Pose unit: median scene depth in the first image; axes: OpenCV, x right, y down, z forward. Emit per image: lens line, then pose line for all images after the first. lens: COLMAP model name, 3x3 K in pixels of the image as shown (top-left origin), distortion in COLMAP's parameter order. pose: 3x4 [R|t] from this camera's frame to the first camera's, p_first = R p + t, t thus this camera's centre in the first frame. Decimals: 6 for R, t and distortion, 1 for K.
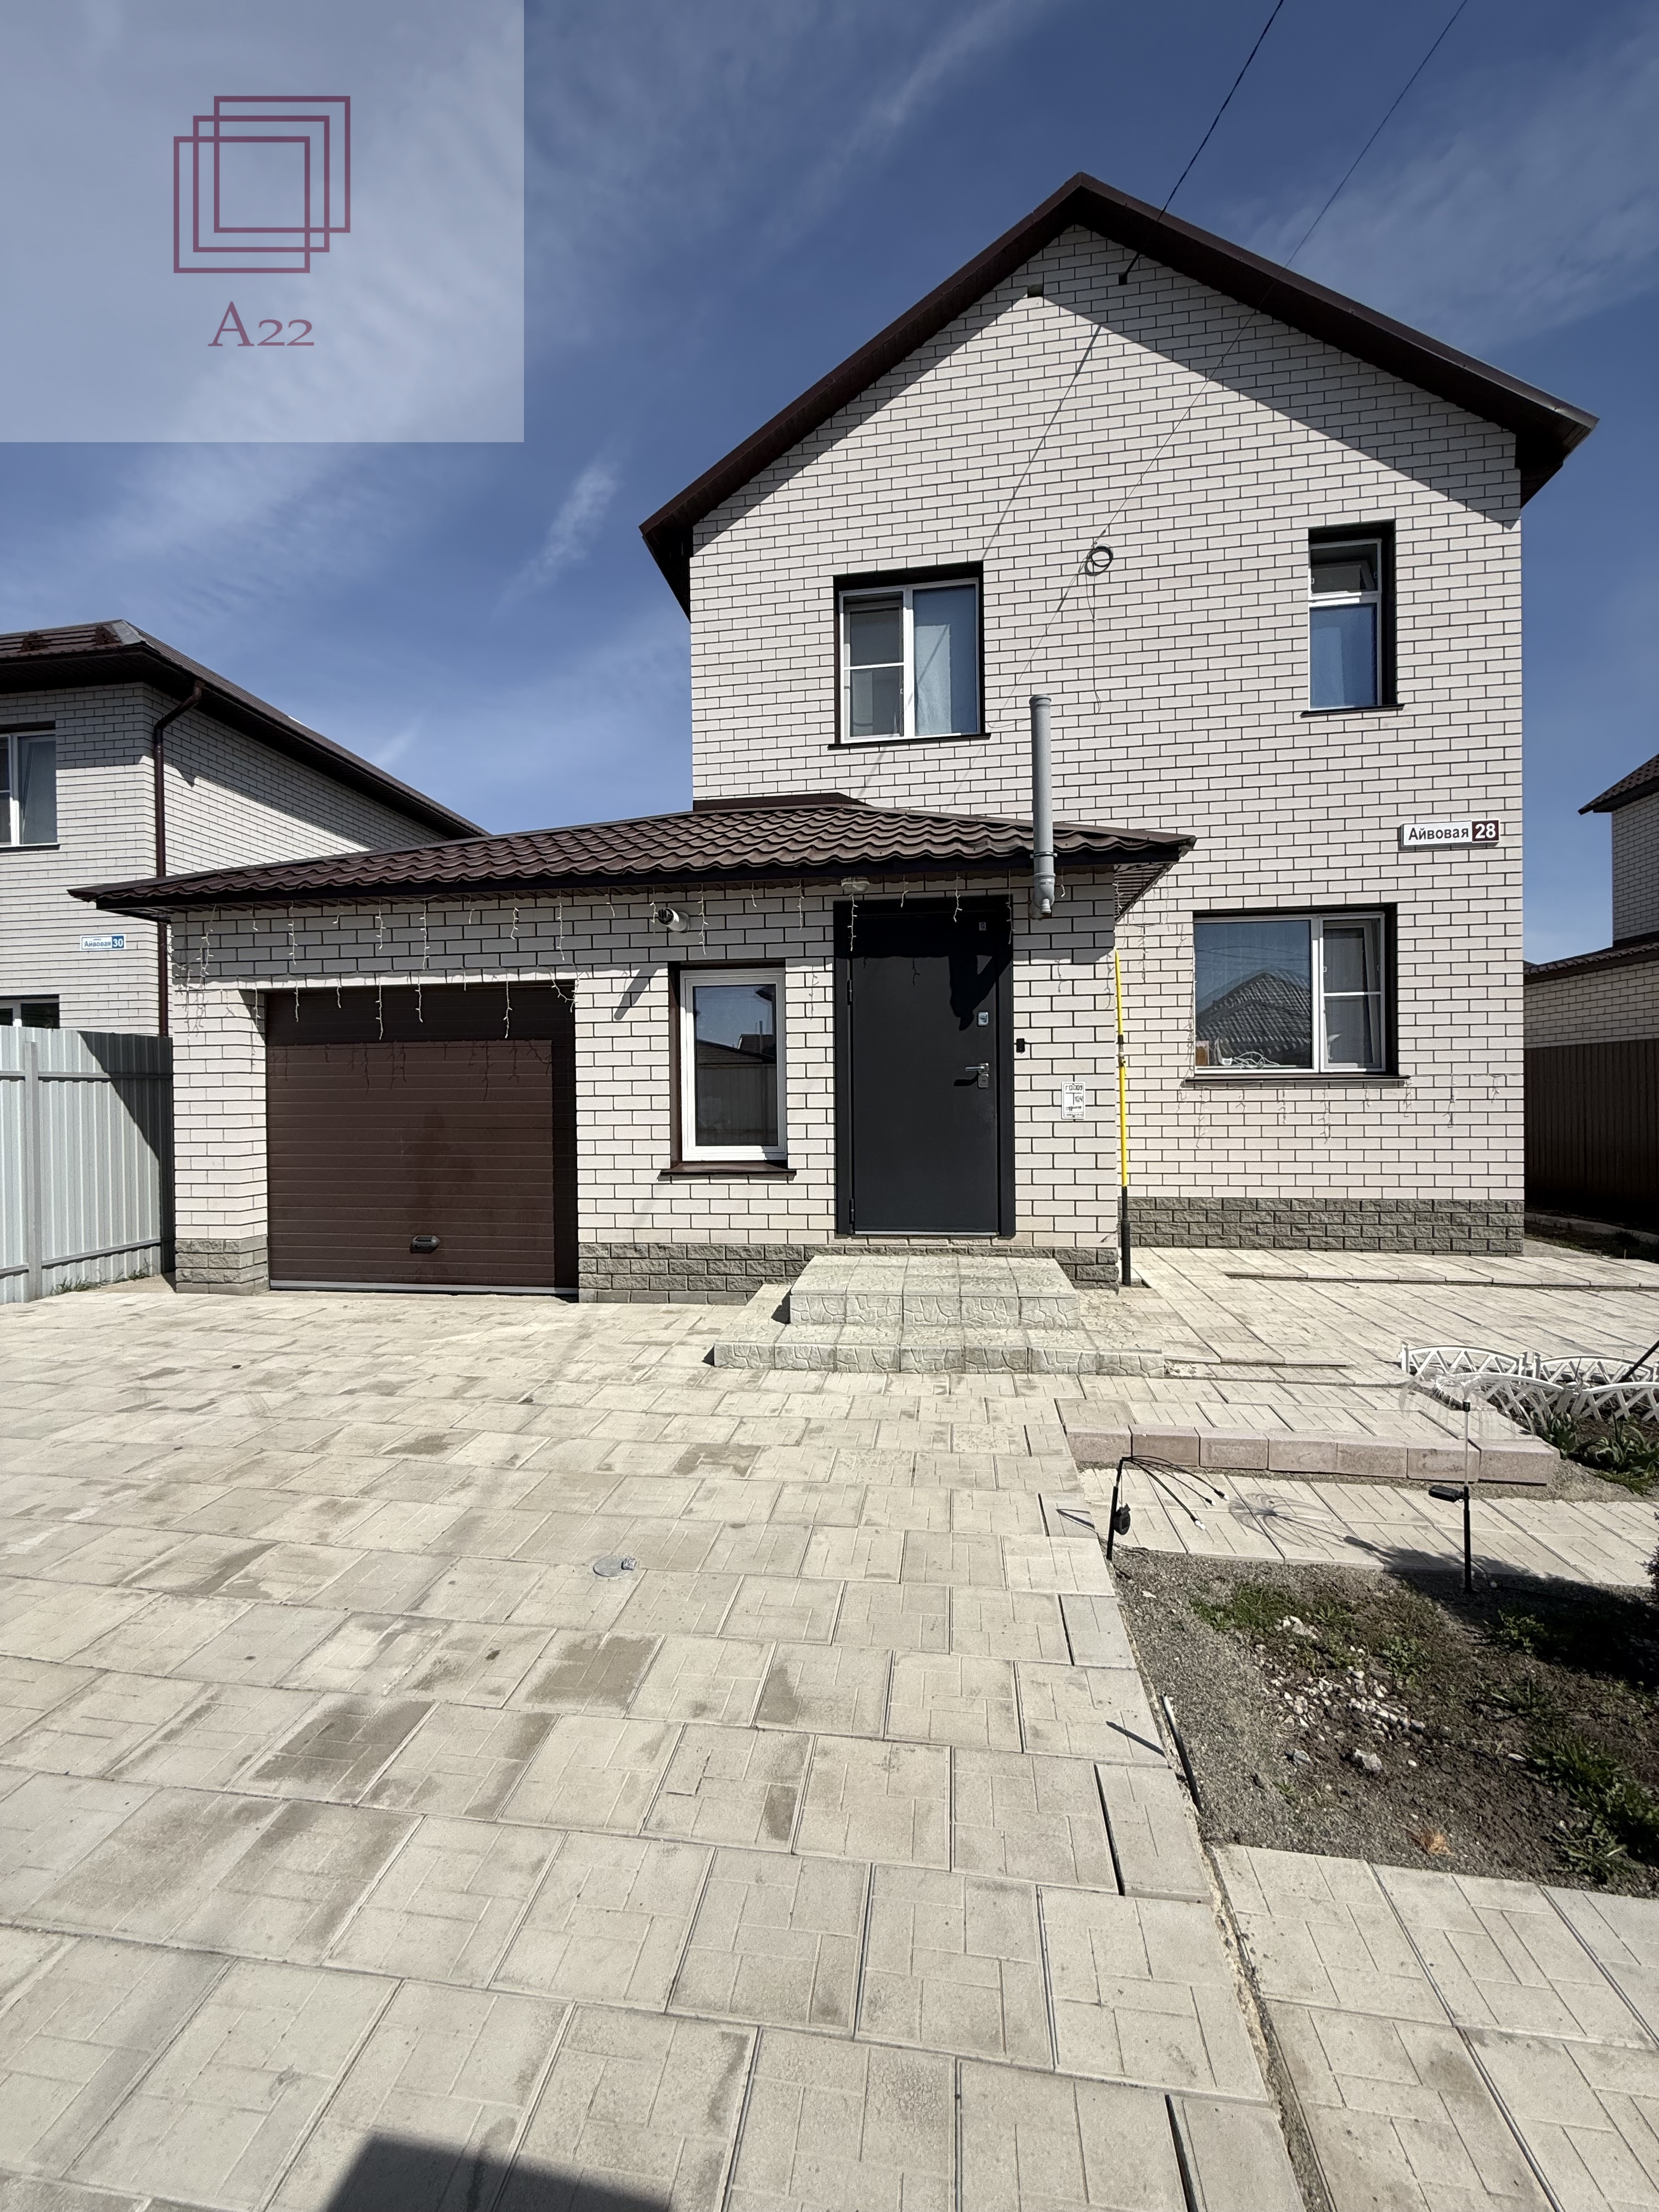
lens RADIAL K [[878.3, 0, 823.4], [0, 878.3, 1099.2], [0, 0, 1]] dist [0.000224, 0.000040]
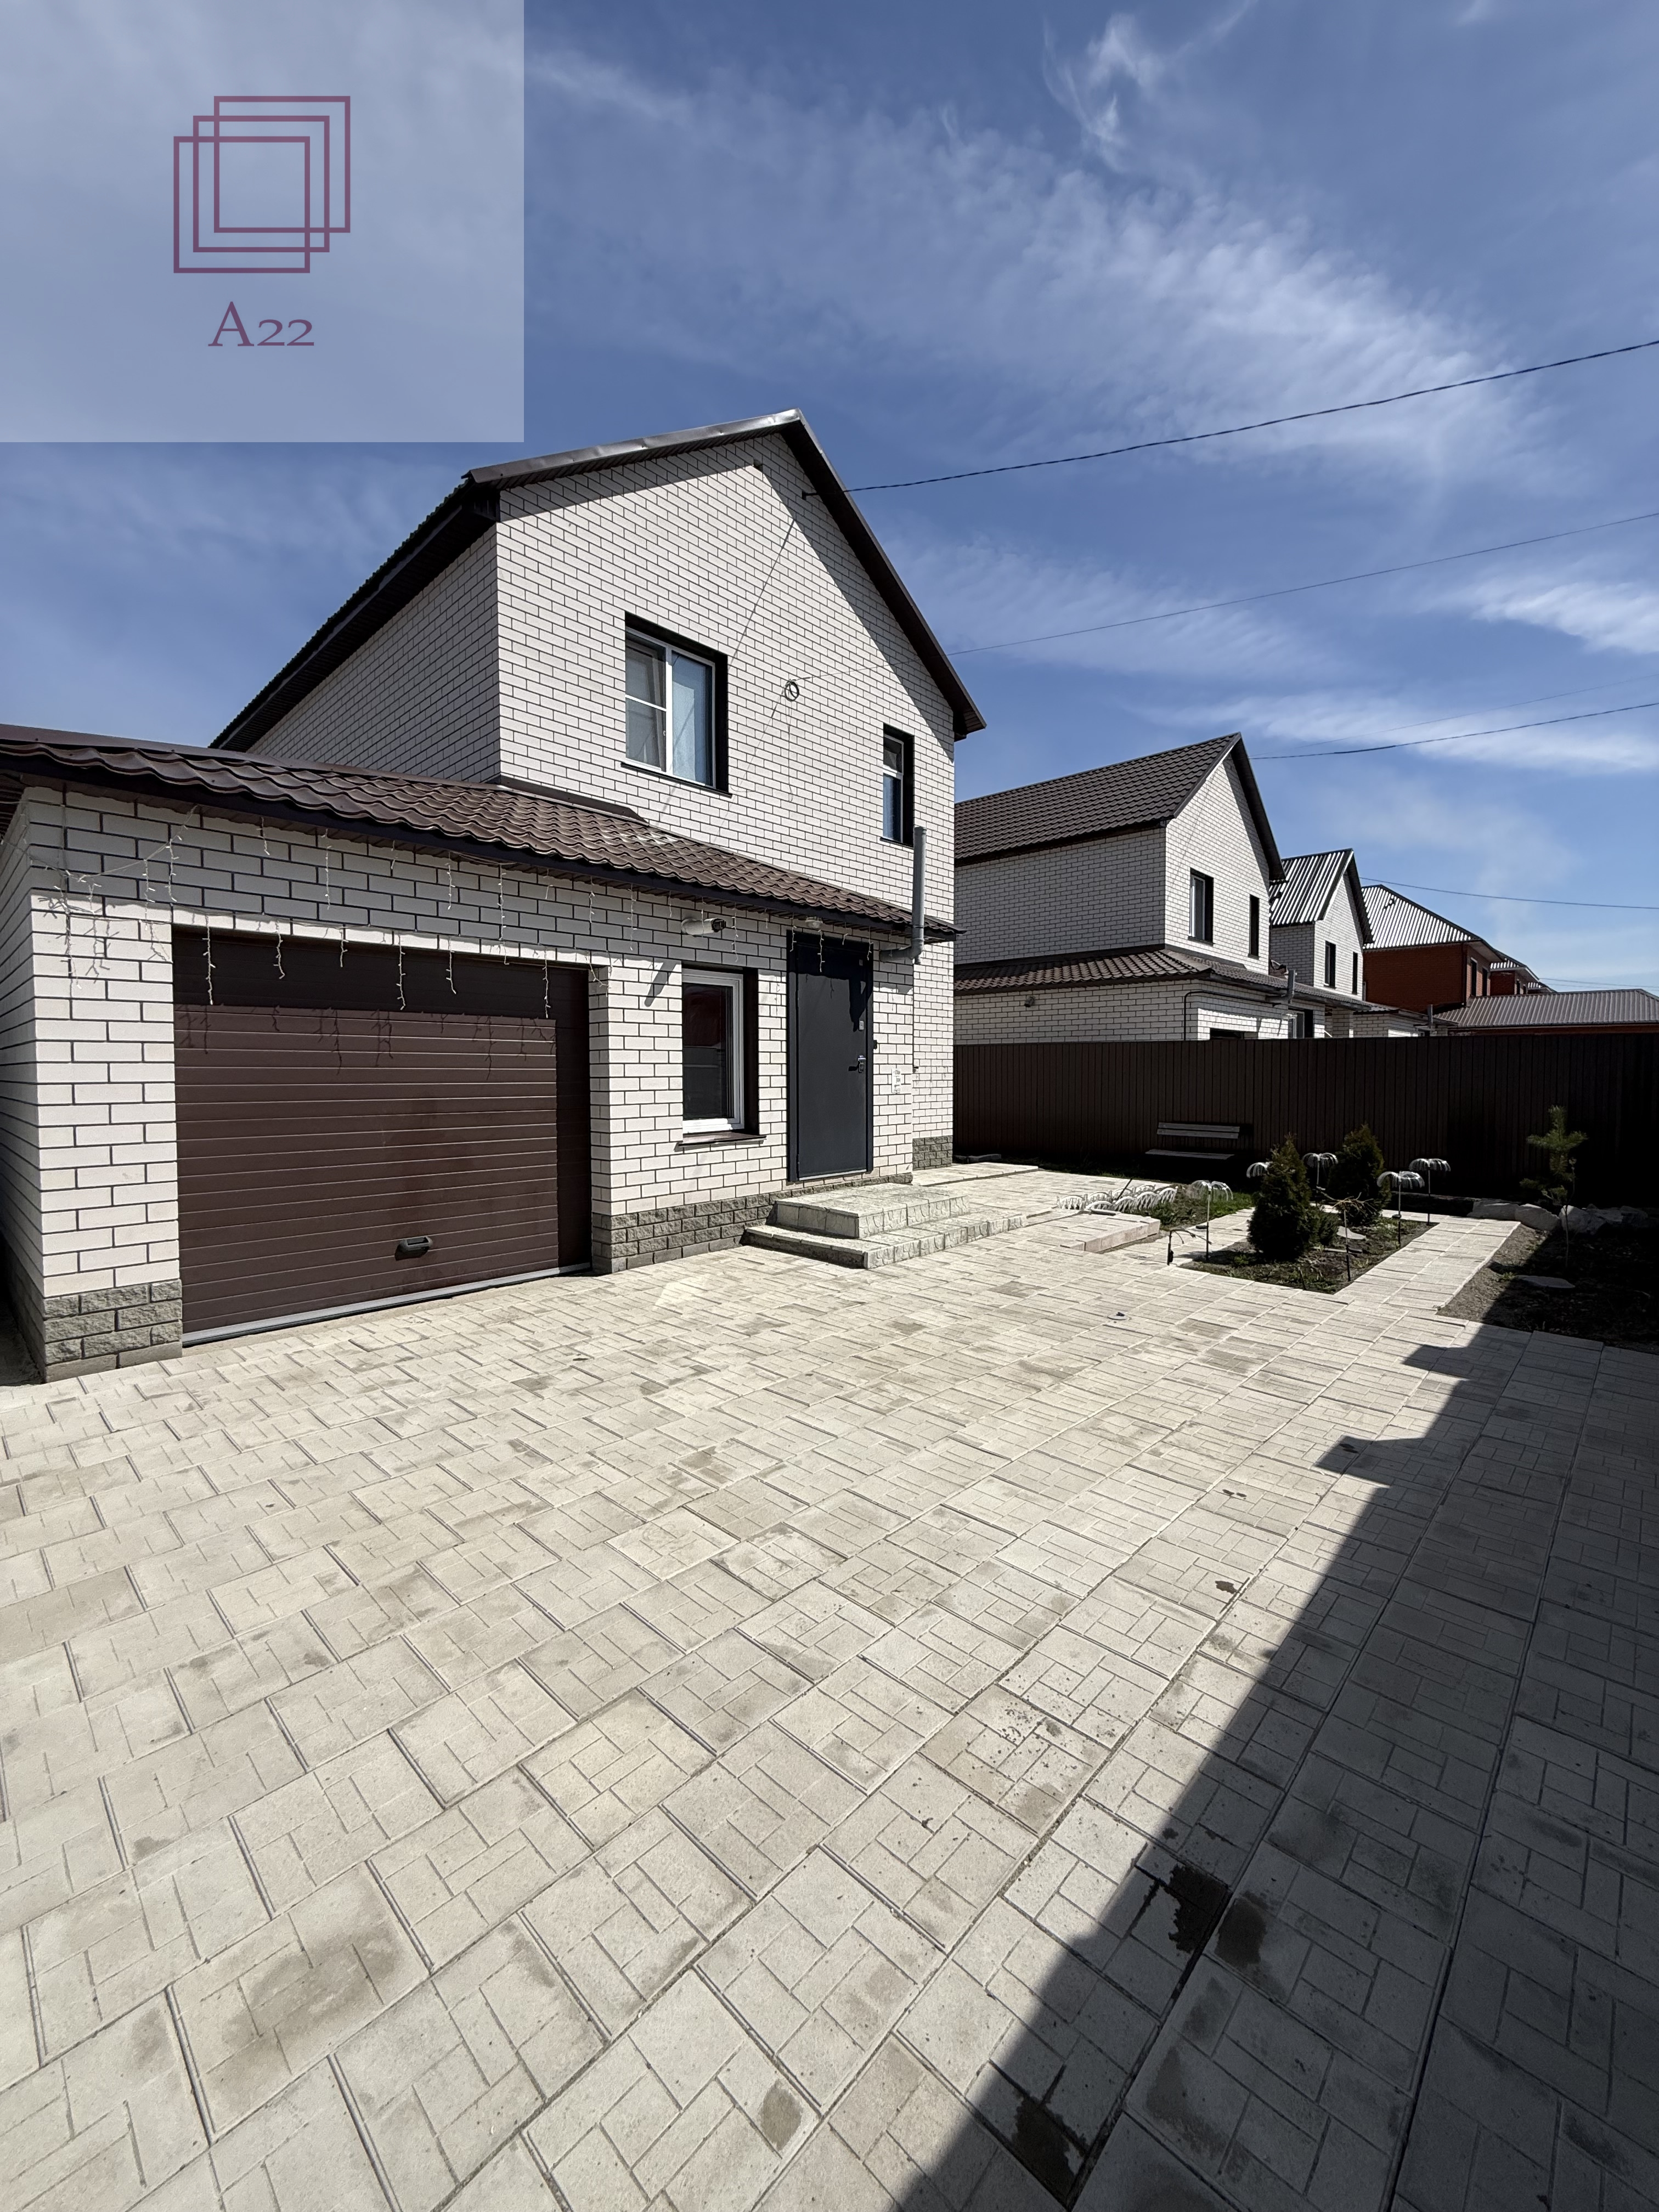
lens RADIAL K [[883.8, 0, 828.0], [0, 883.8, 1097.5], [0, 0, 1]] dist [0.001744, 0.000272]
pose [[0.579415, -0.016099, 0.814874, -0.851782], [0.001327, 0.999822, 0.018809, 0.000960], [-0.815031, -0.009817, 0.579334, 0.148648]]
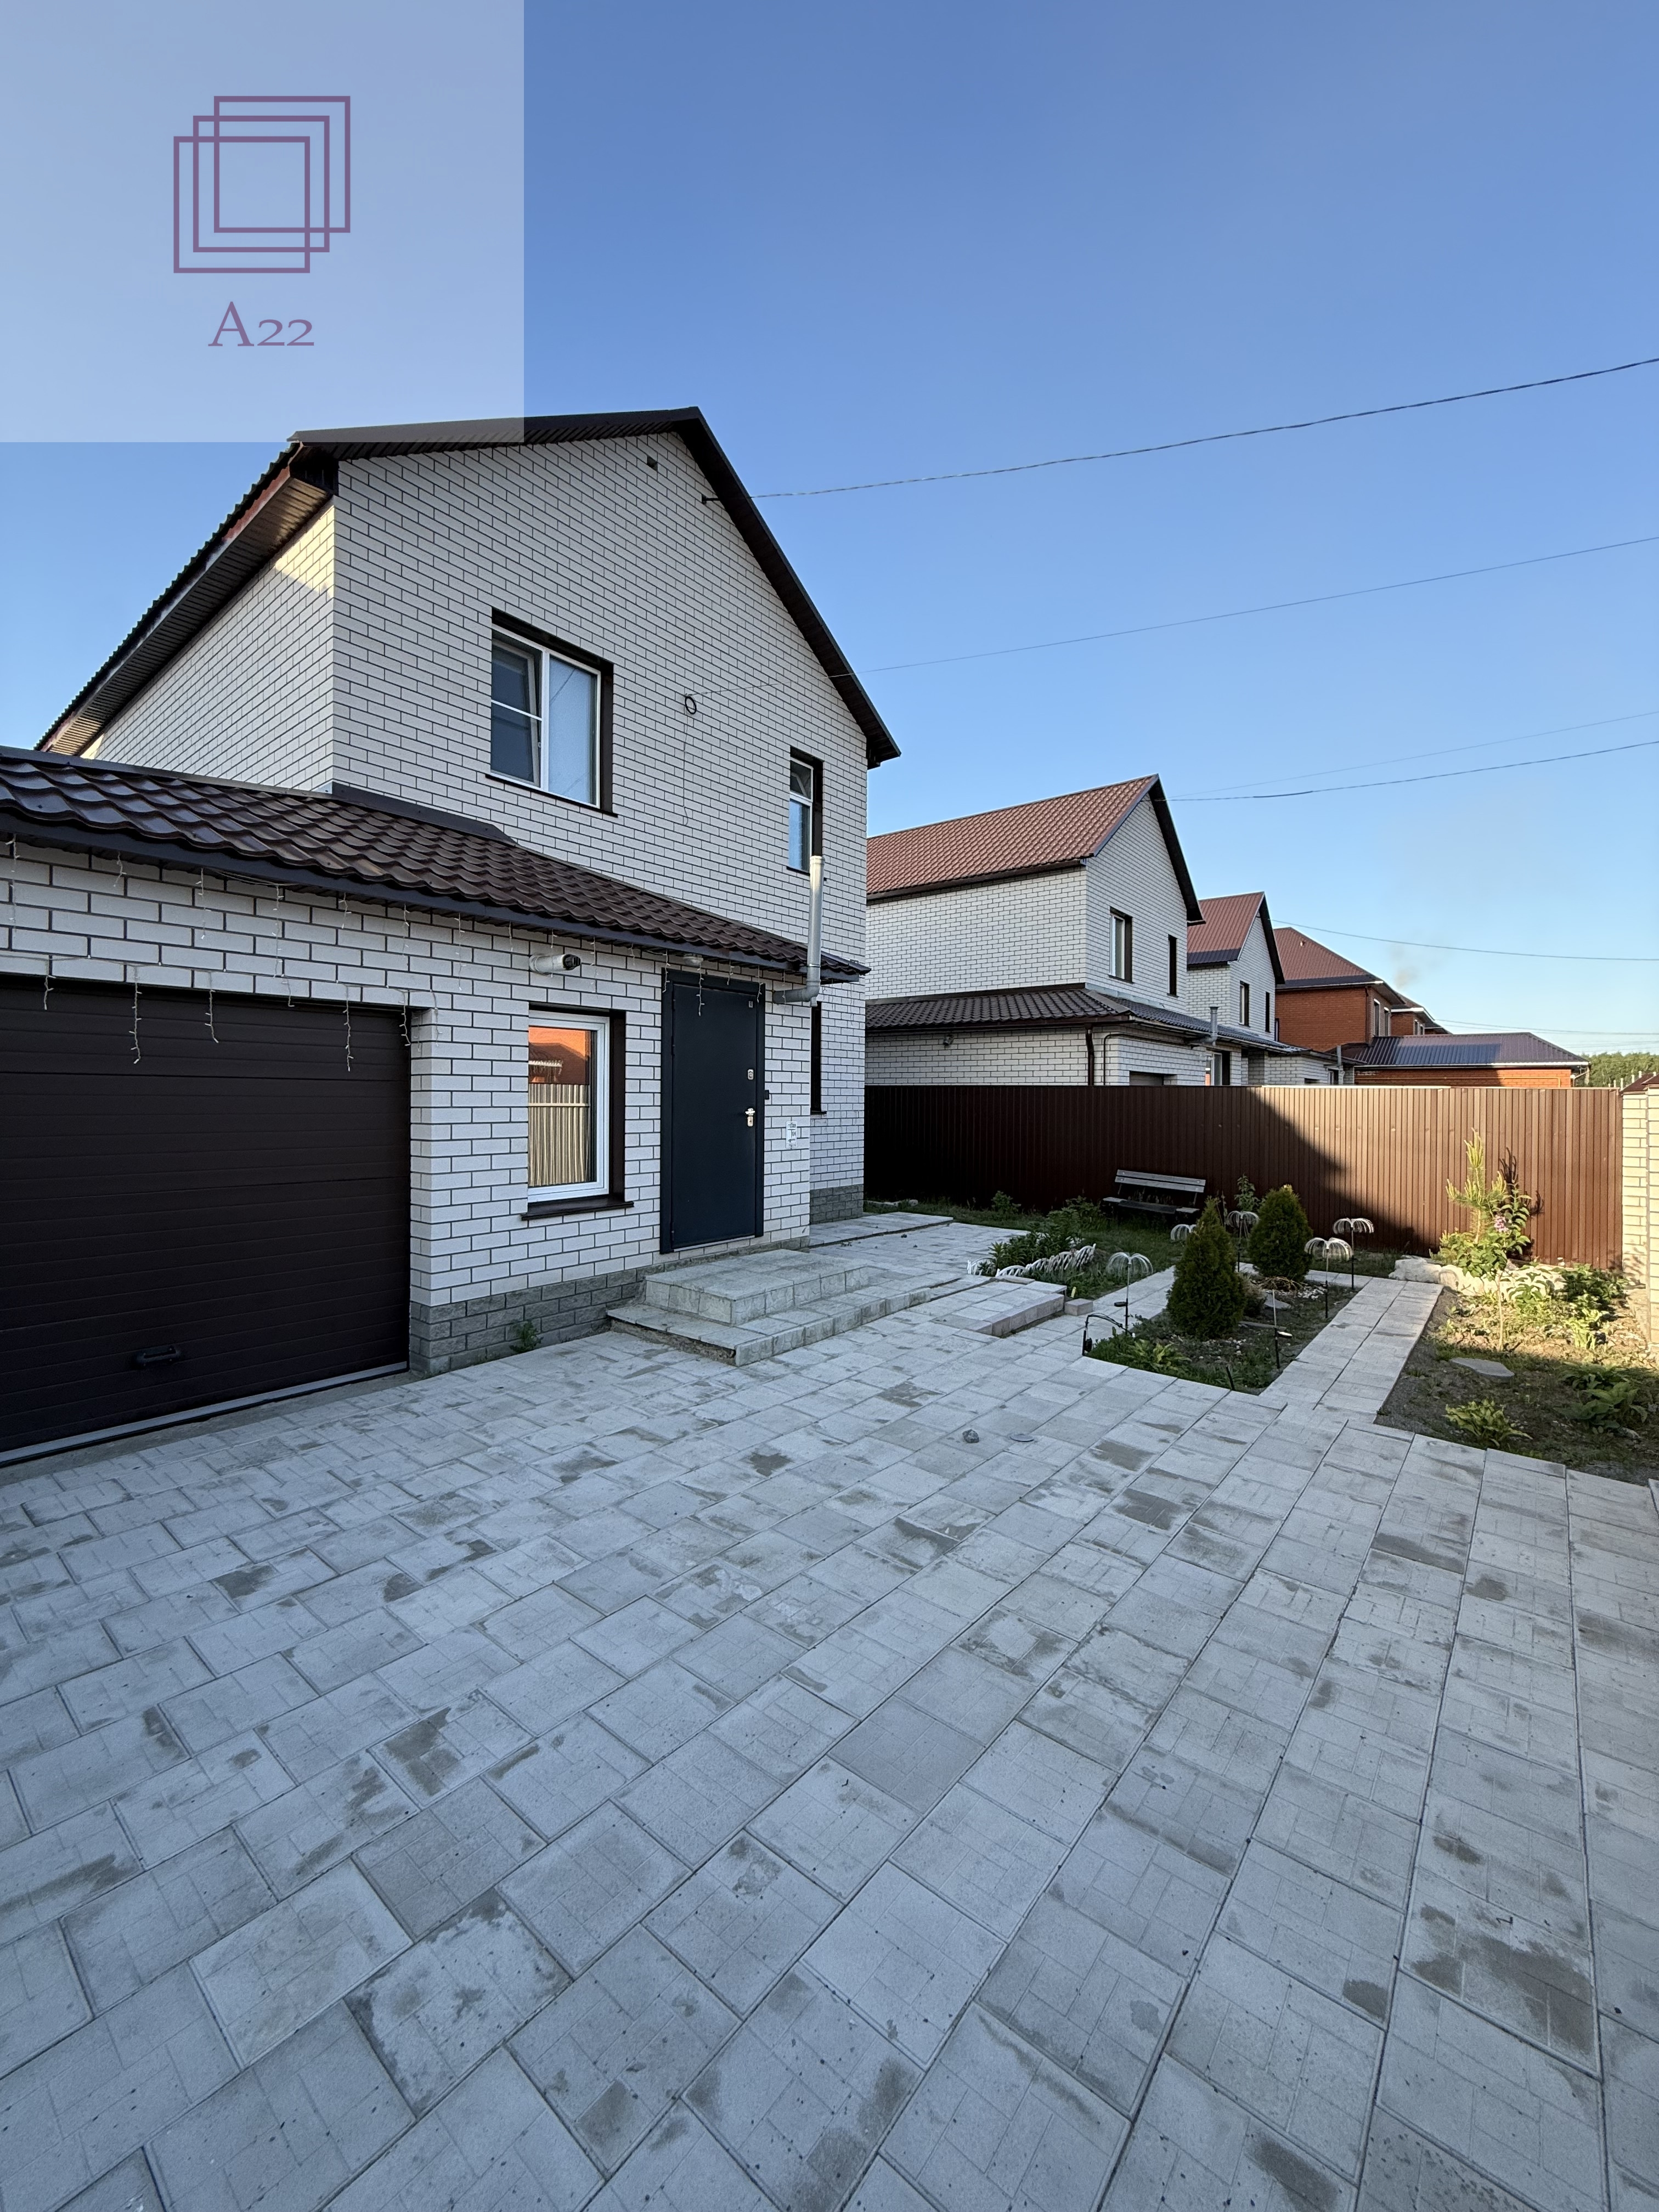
lens RADIAL K [[882.5, 0, 827.7], [0, 882.5, 1096.9], [0, 0, 1]] dist [0.002055, 0.000216]
pose [[0.515541, 0.014447, 0.856743, -0.716675], [-0.007682, 0.999896, -0.012238, -0.034037], [-0.856831, -0.000272, 0.515598, 0.174513]]
